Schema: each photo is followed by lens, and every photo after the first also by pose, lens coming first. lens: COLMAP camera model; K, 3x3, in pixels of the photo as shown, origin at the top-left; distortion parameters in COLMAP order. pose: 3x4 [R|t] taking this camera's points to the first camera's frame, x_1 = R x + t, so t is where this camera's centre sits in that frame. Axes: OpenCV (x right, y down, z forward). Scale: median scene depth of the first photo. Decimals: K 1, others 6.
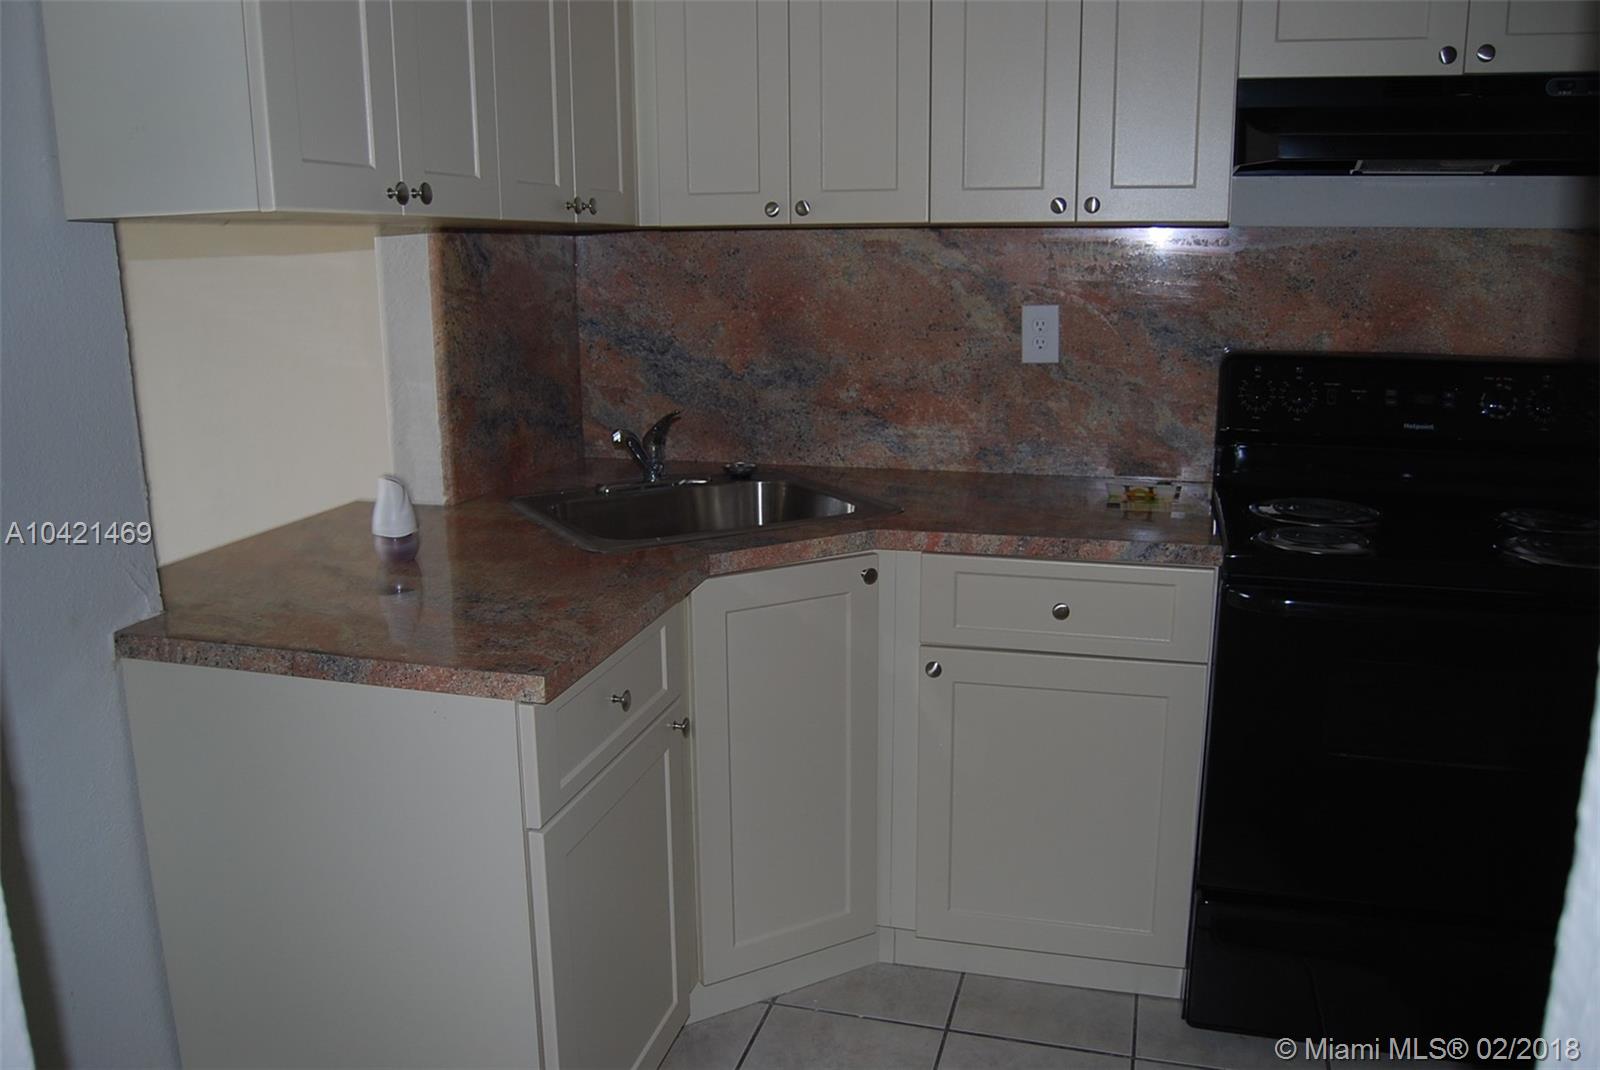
lens RADIAL K [[1254.7, 0, 802.5], [0, 1254.7, 536.7], [0, 0, 1]] dist [-0.082840, 0.030540]
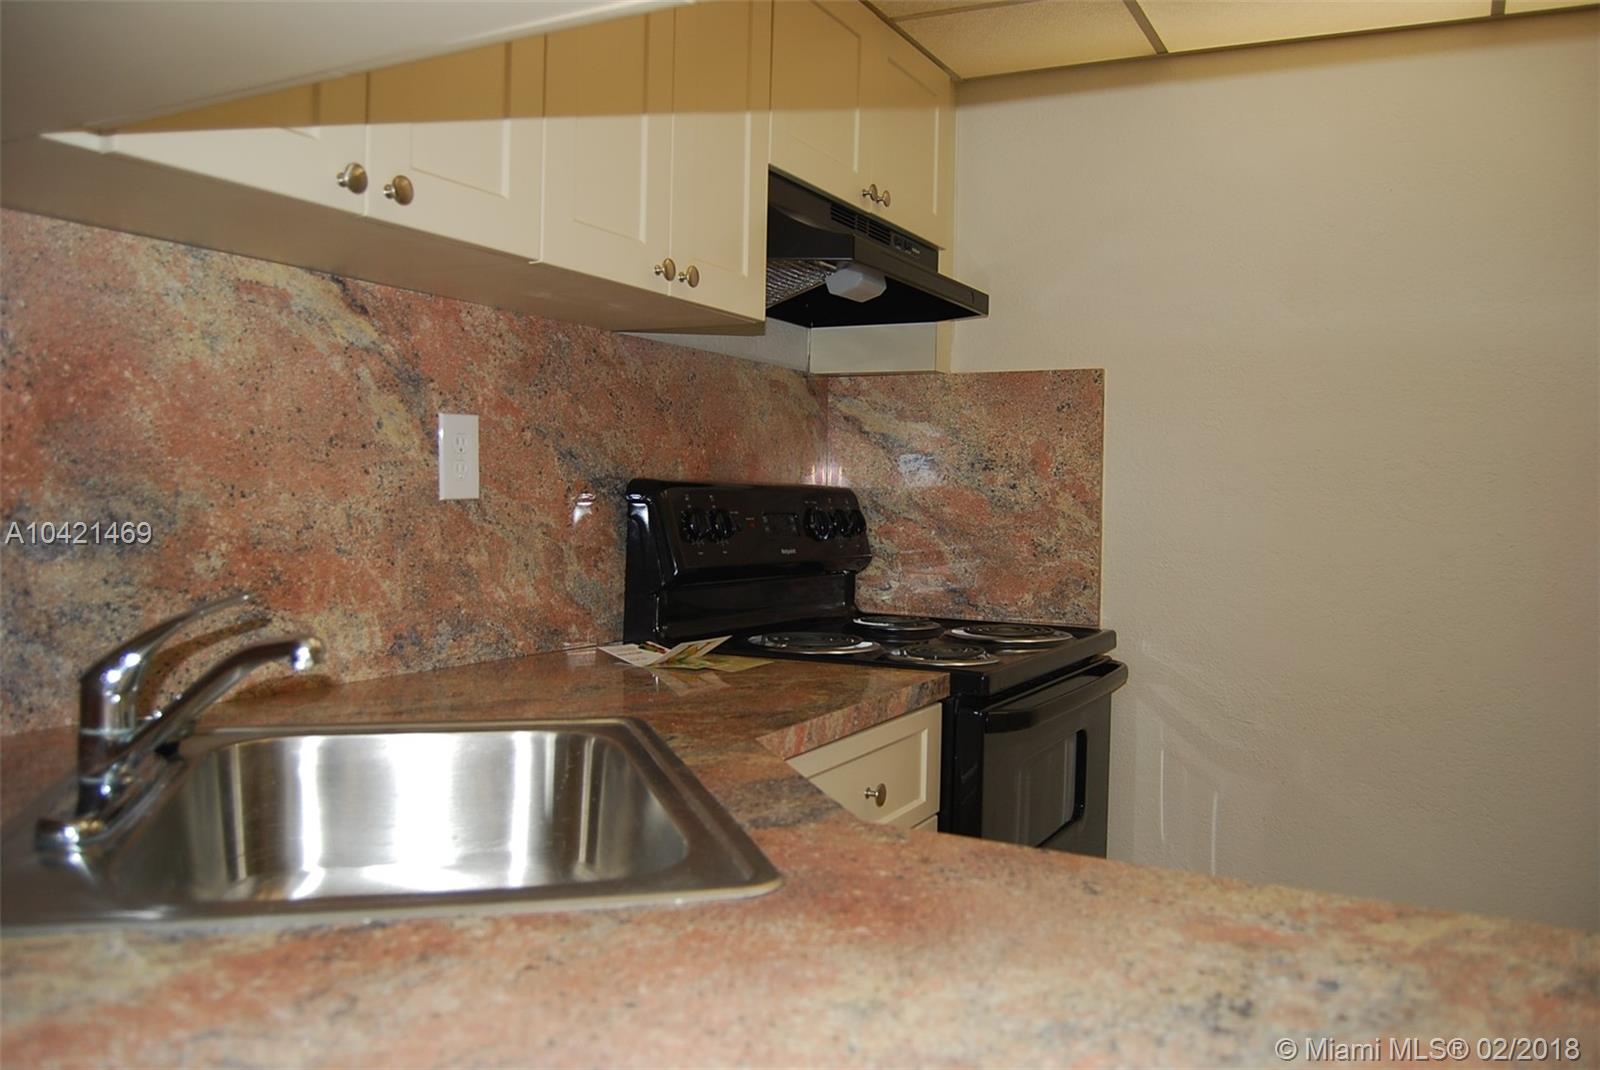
lens RADIAL K [[1254.7, 0, 802.8], [0, 1254.7, 532.2], [0, 0, 1]] dist [-0.082840, 0.030540]
pose [[0.210310, -0.018133, 0.977467, -0.424496], [0.195066, 0.980502, -0.023781, -0.068279], [-0.957977, 0.195671, 0.209746, 0.674324]]
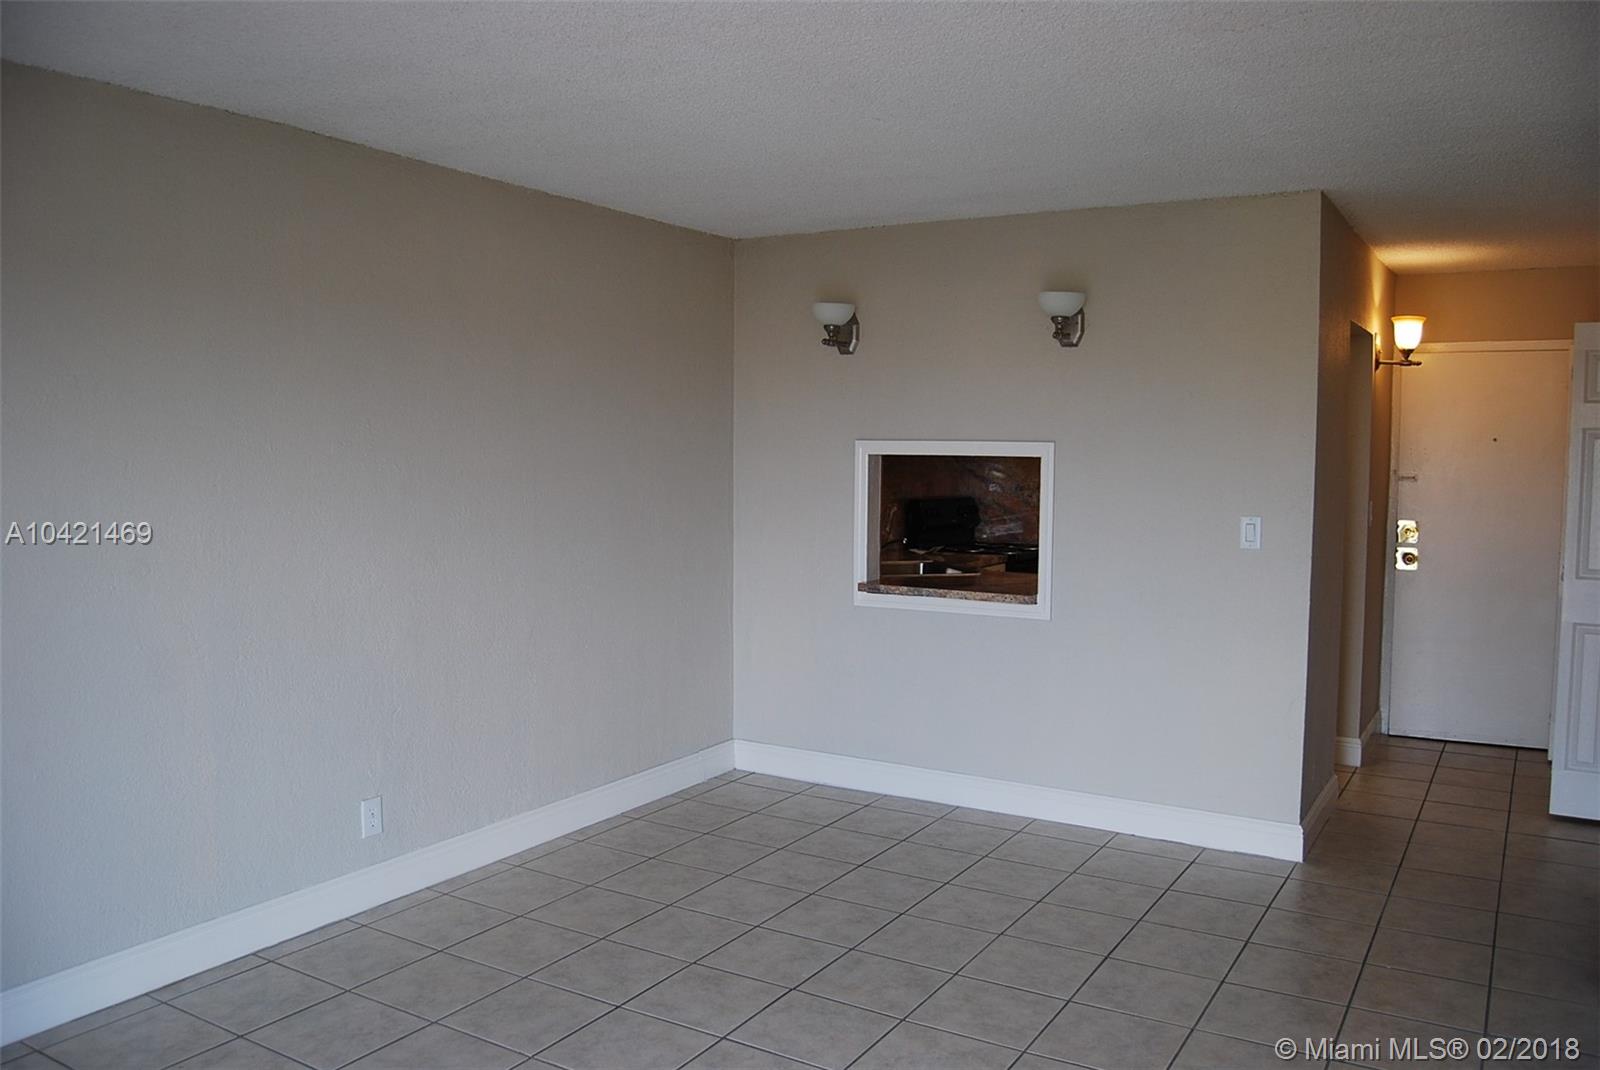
lens RADIAL K [[1254.7, 0, 799.7], [0, 1254.7, 534.5], [0, 0, 1]] dist [-0.082840, 0.030540]
pose [[0.264093, -0.060432, 0.962602, -2.206614], [0.205972, 0.978546, 0.004924, -0.130043], [-0.942247, 0.196969, 0.270875, 0.466622]]
